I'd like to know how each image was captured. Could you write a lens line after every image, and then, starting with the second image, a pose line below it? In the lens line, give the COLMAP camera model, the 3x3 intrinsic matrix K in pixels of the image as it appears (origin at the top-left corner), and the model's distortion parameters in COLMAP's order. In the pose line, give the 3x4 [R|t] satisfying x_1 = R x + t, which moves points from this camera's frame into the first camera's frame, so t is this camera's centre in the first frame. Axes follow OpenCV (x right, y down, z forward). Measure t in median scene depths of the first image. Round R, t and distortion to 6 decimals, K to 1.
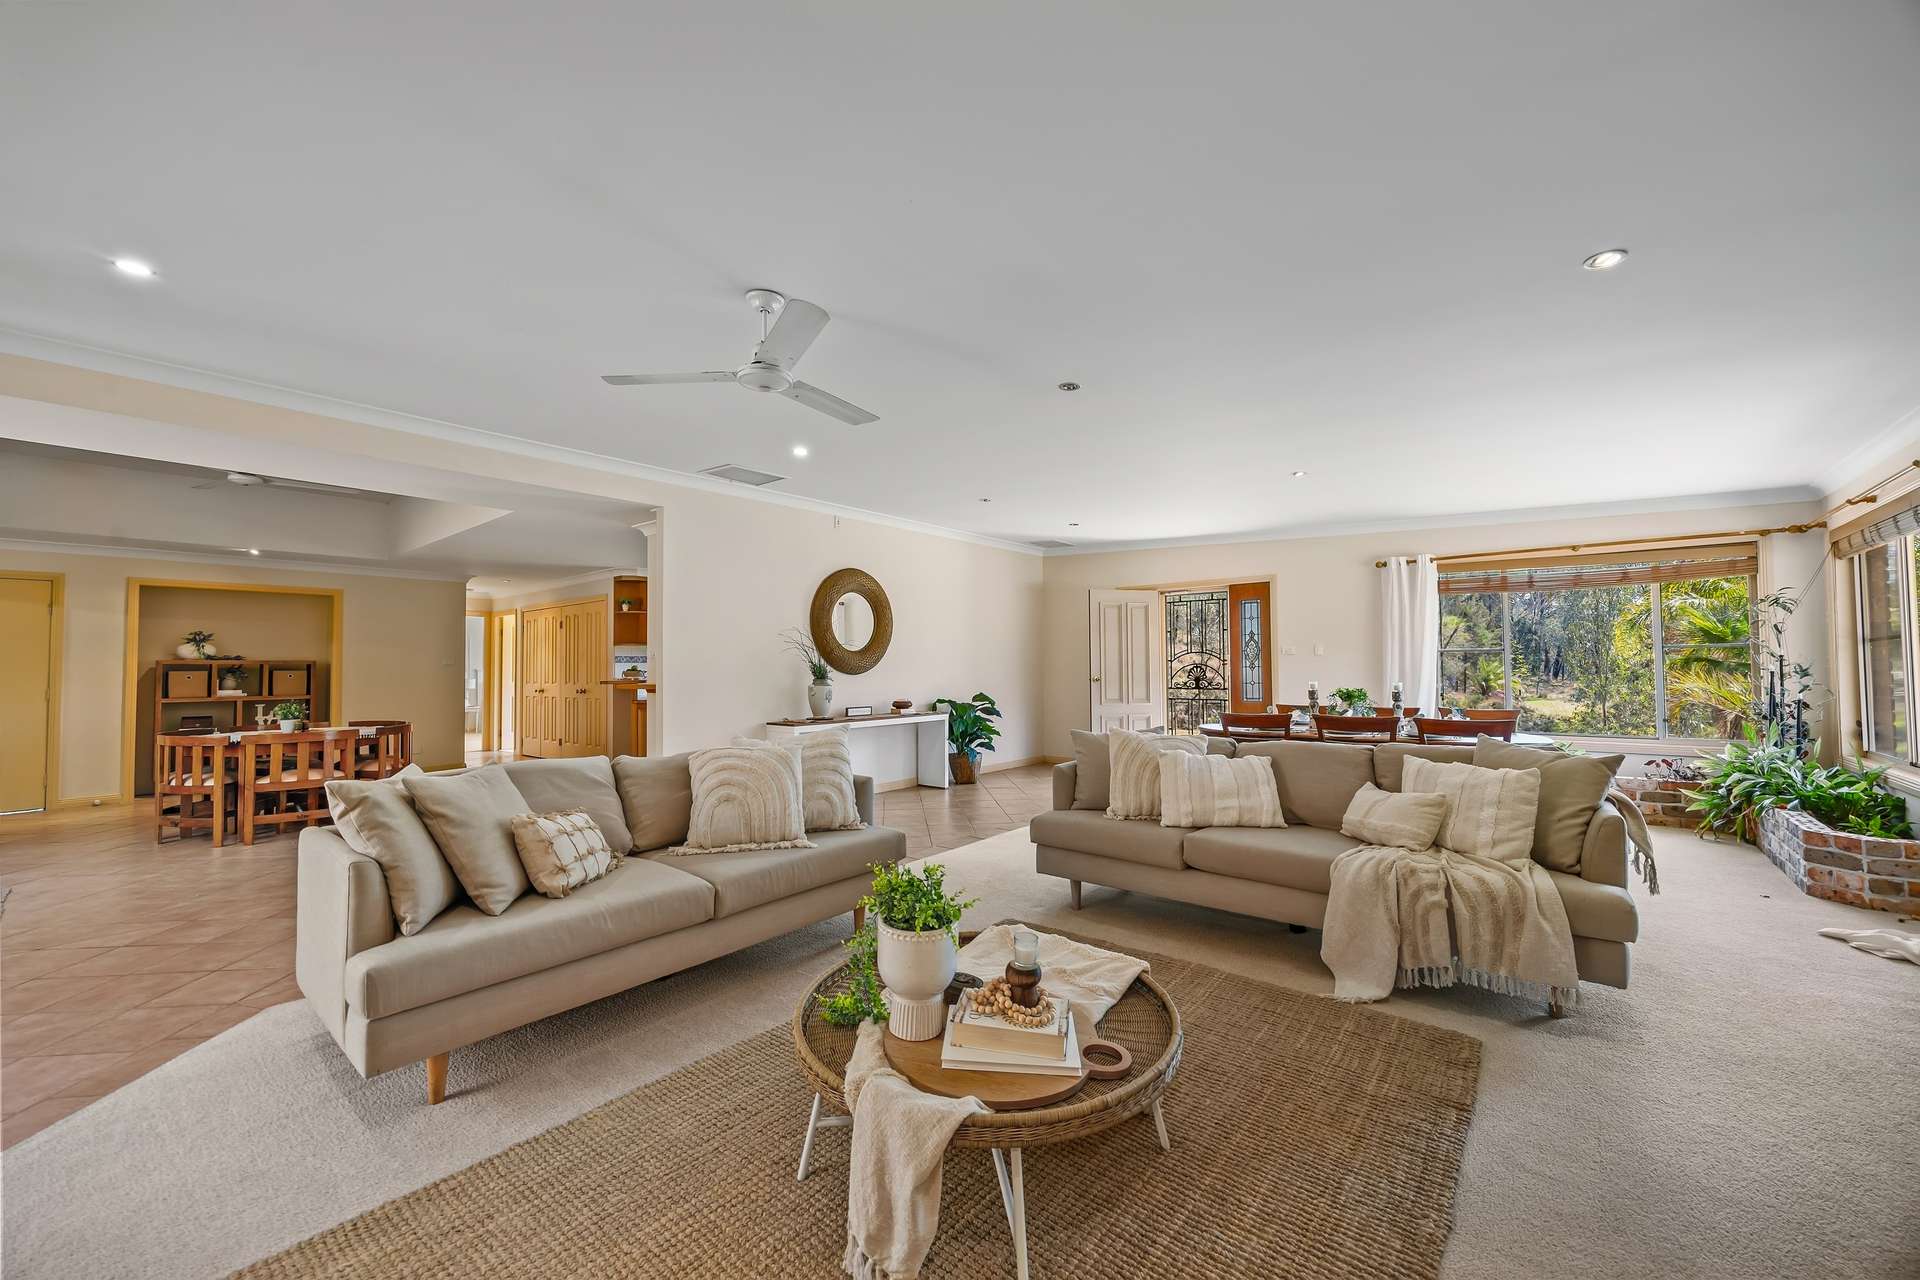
lens RADIAL K [[740.0, 0, 965.2], [0, 740.0, 636.5], [0, 0, 1]] dist [0.000128, 0.000080]
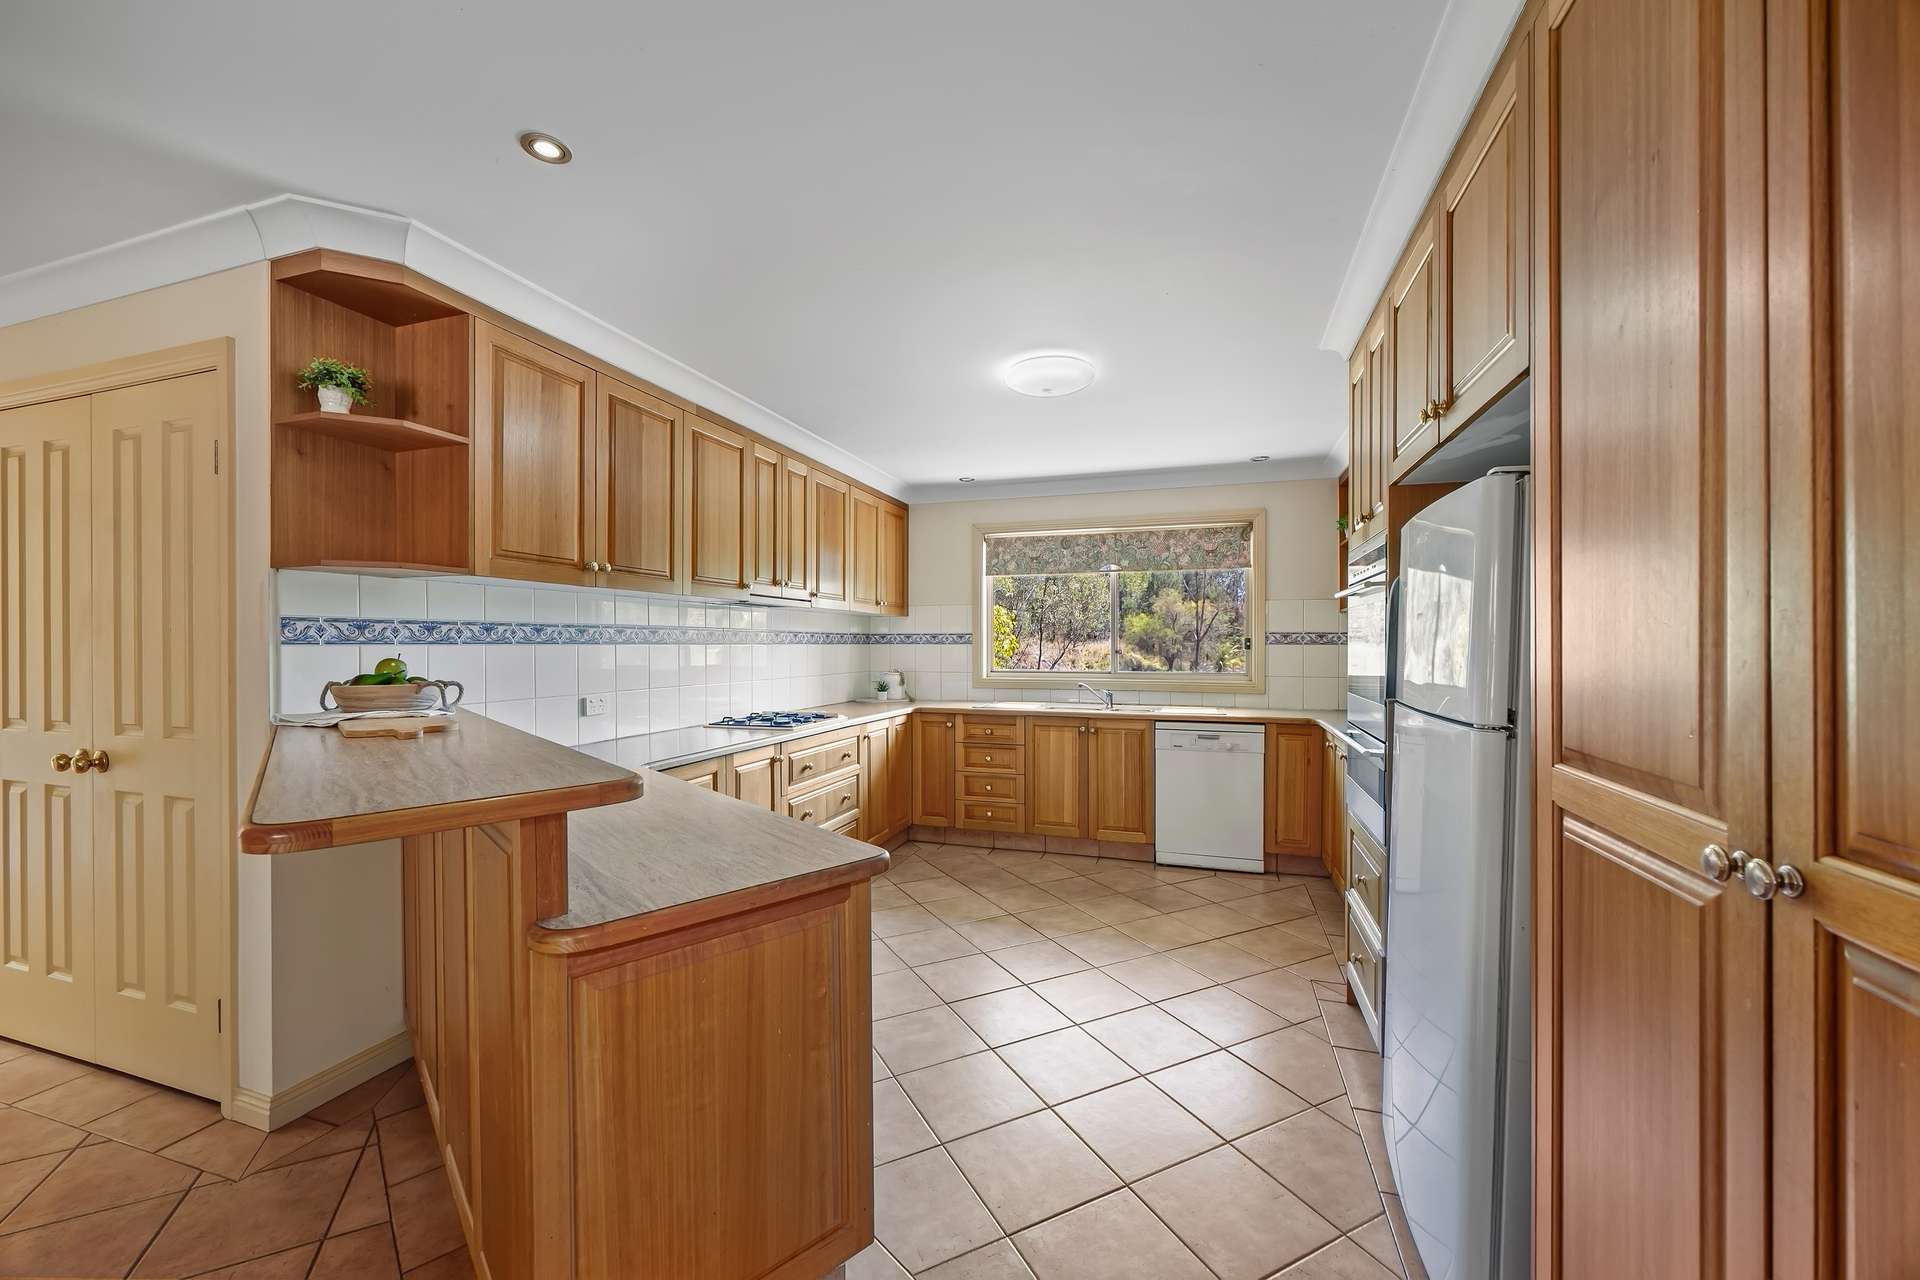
lens RADIAL K [[740.0, 0, 960.9], [0, 740.0, 639.5], [0, 0, 1]] dist [0.000128, 0.000080]
pose [[0.929632, 0.004756, 0.368458, -0.292899], [-0.016604, 0.999442, 0.028992, 0.018932], [-0.368114, -0.033069, 0.929192, 0.574943]]
